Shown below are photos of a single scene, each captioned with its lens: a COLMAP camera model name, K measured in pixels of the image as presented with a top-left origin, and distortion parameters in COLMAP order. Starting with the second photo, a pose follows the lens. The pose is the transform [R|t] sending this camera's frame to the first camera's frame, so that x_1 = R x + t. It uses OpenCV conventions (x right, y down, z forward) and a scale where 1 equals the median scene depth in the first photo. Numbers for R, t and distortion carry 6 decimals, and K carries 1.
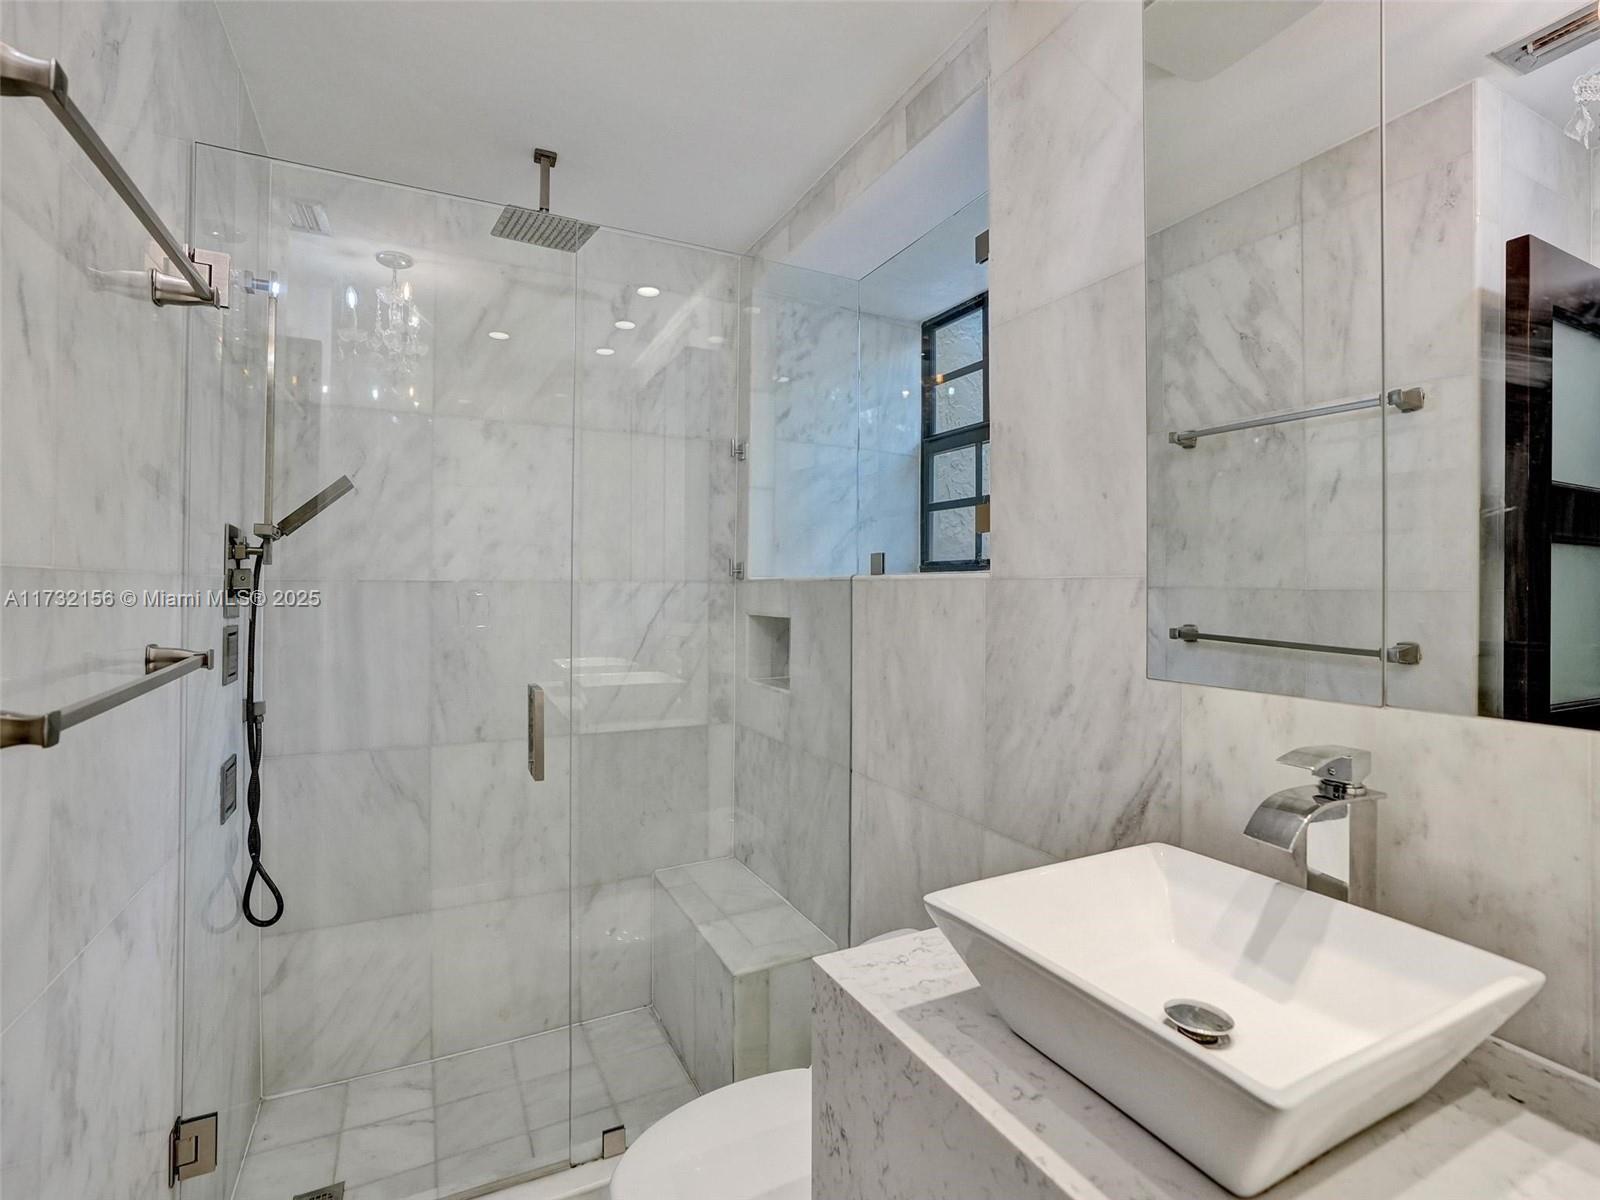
lens RADIAL K [[758.6, 0, 798.5], [0, 758.6, 576.9], [0, 0, 1]] dist [-0.054801, 0.027829]
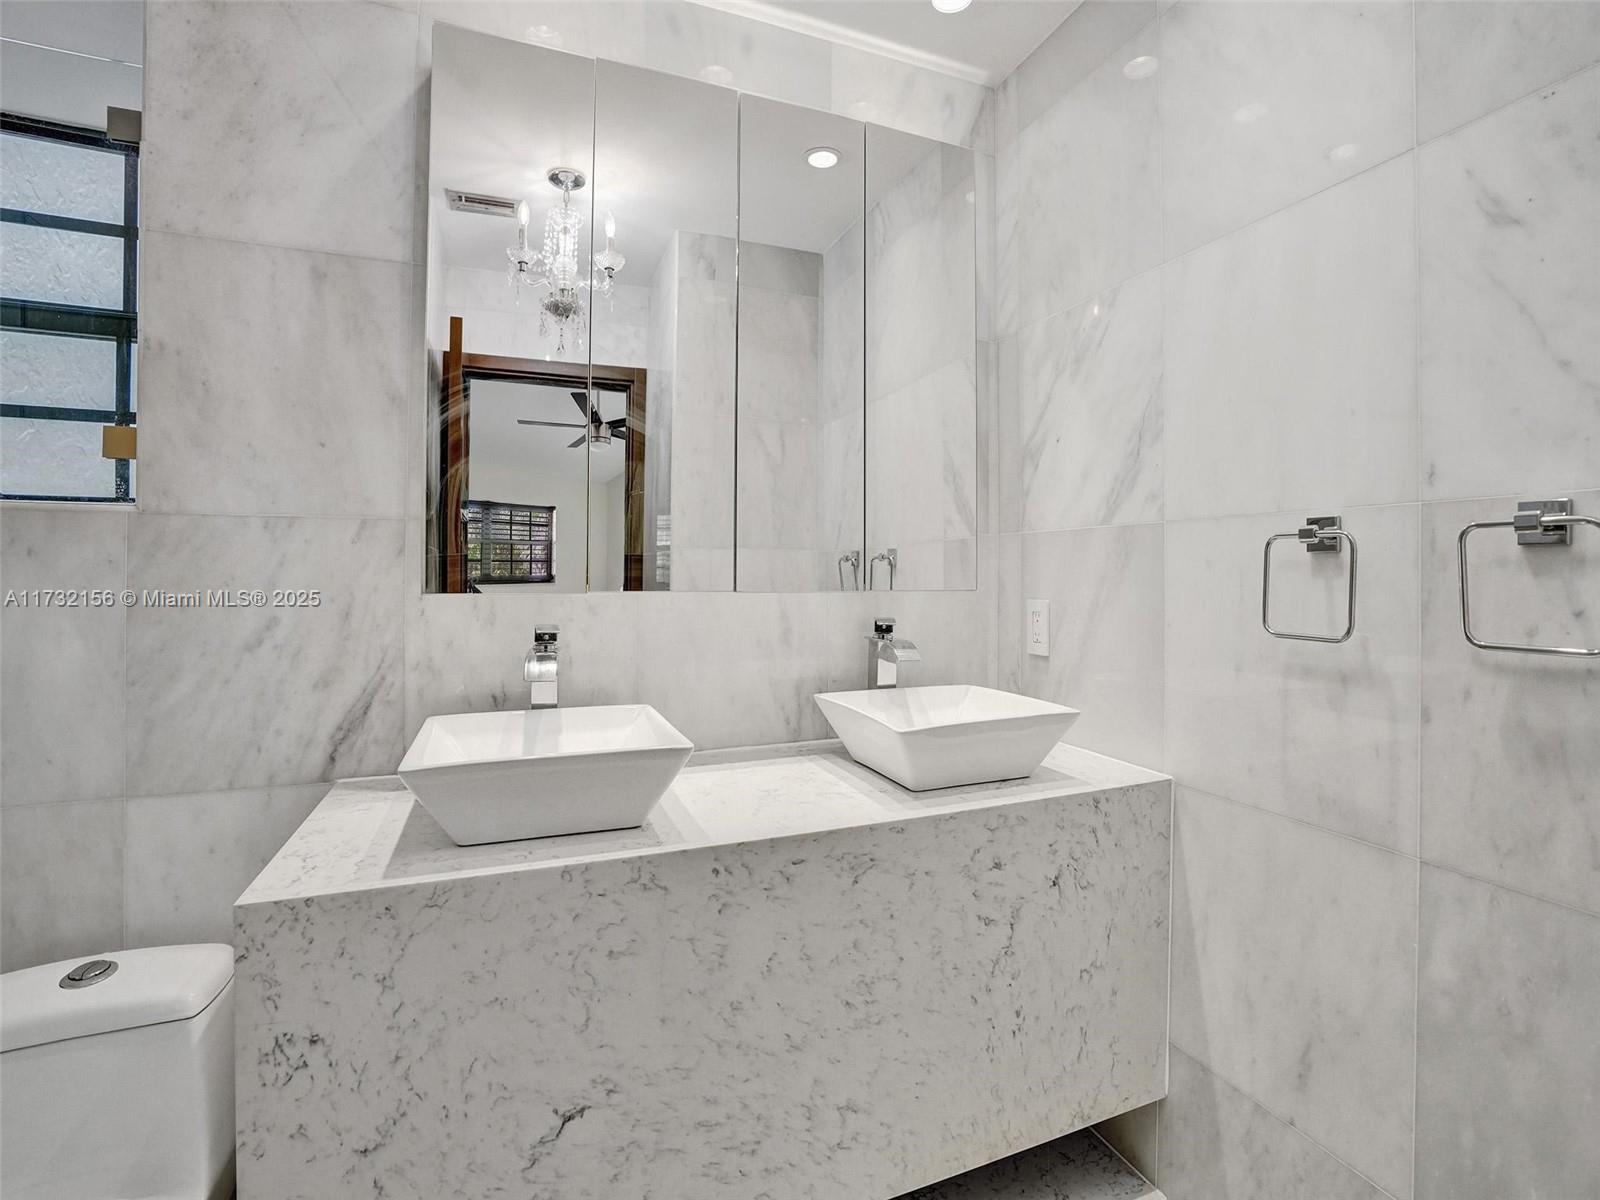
lens RADIAL K [[753.3, 0, 805.3], [0, 753.3, 562.1], [0, 0, 1]] dist [-0.060434, 0.022063]
pose [[0.090078, 0.009704, 0.995887, -0.644221], [-0.017271, 0.999817, -0.008180, 0.066496], [-0.995785, -0.016463, 0.090229, 0.182907]]
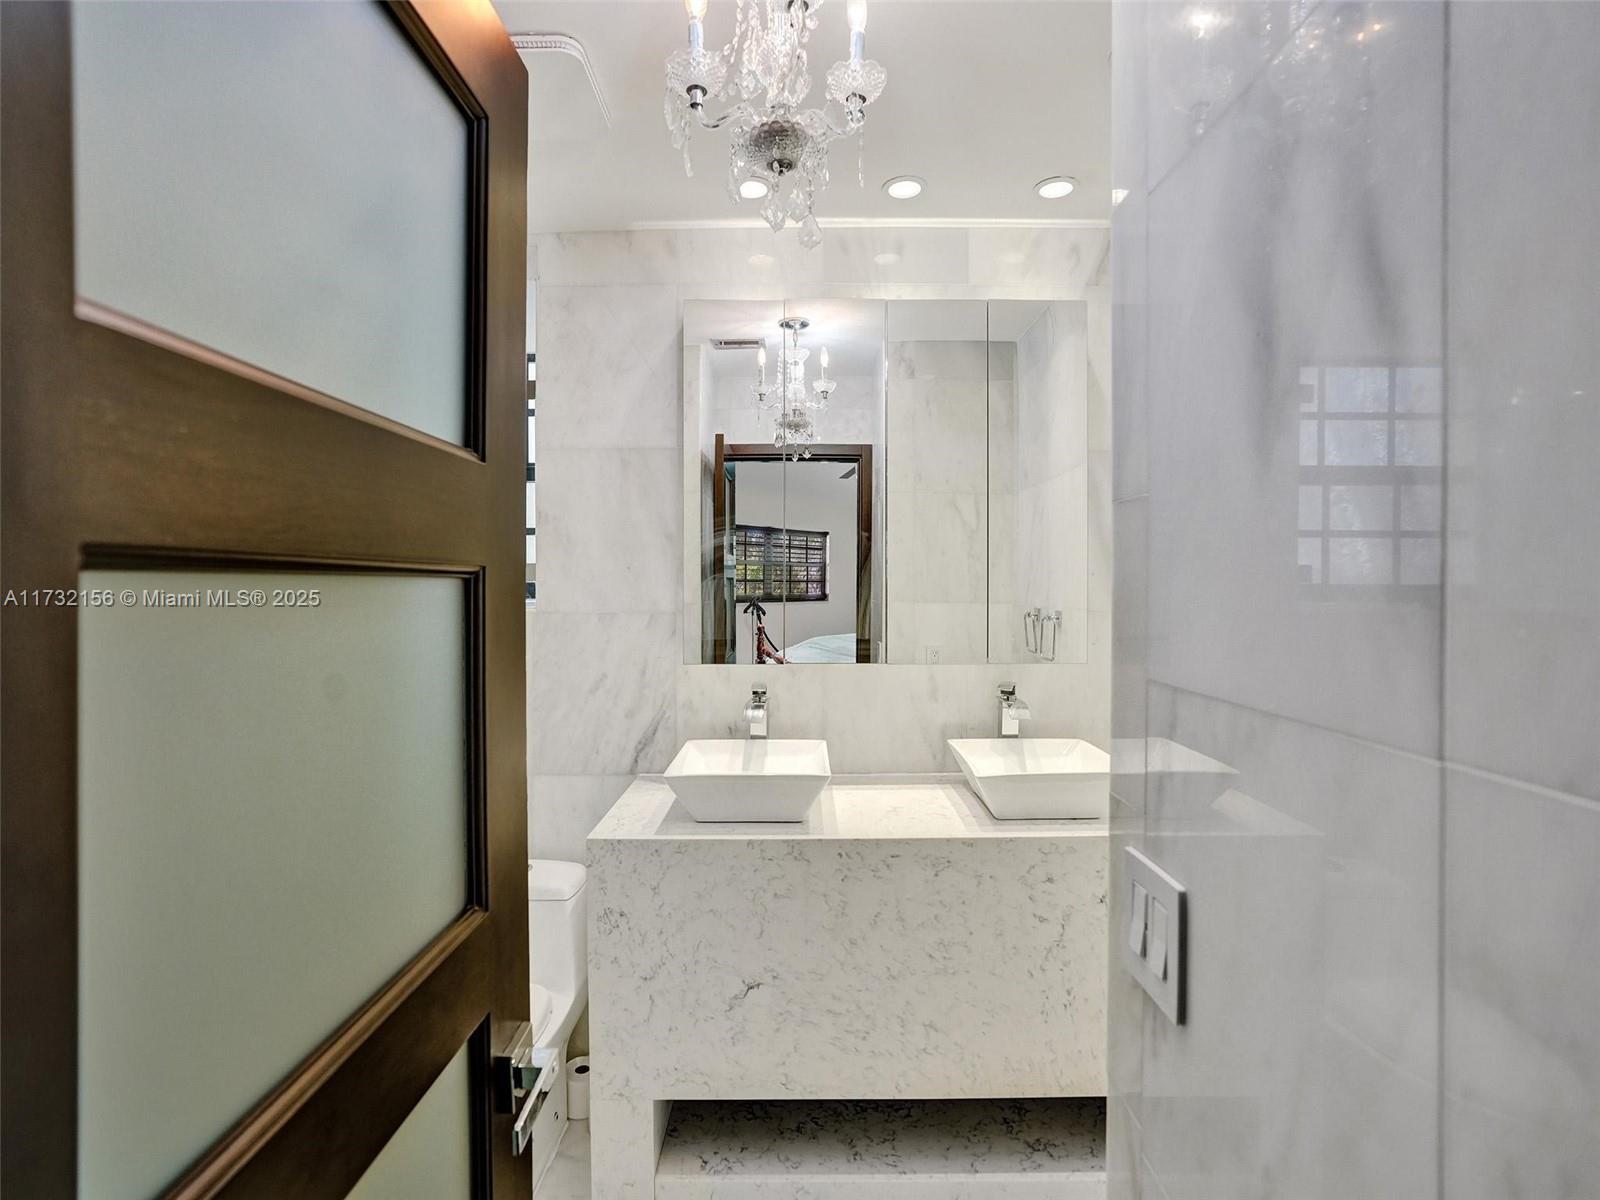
lens RADIAL K [[758.6, 0, 798.5], [0, 758.6, 576.9], [0, 0, 1]] dist [-0.054801, 0.027829]
pose [[0.453978, -0.003959, 0.891004, -1.076437], [-0.011043, 0.999888, 0.010069, -0.112425], [-0.890945, -0.014411, 0.453883, -0.208241]]
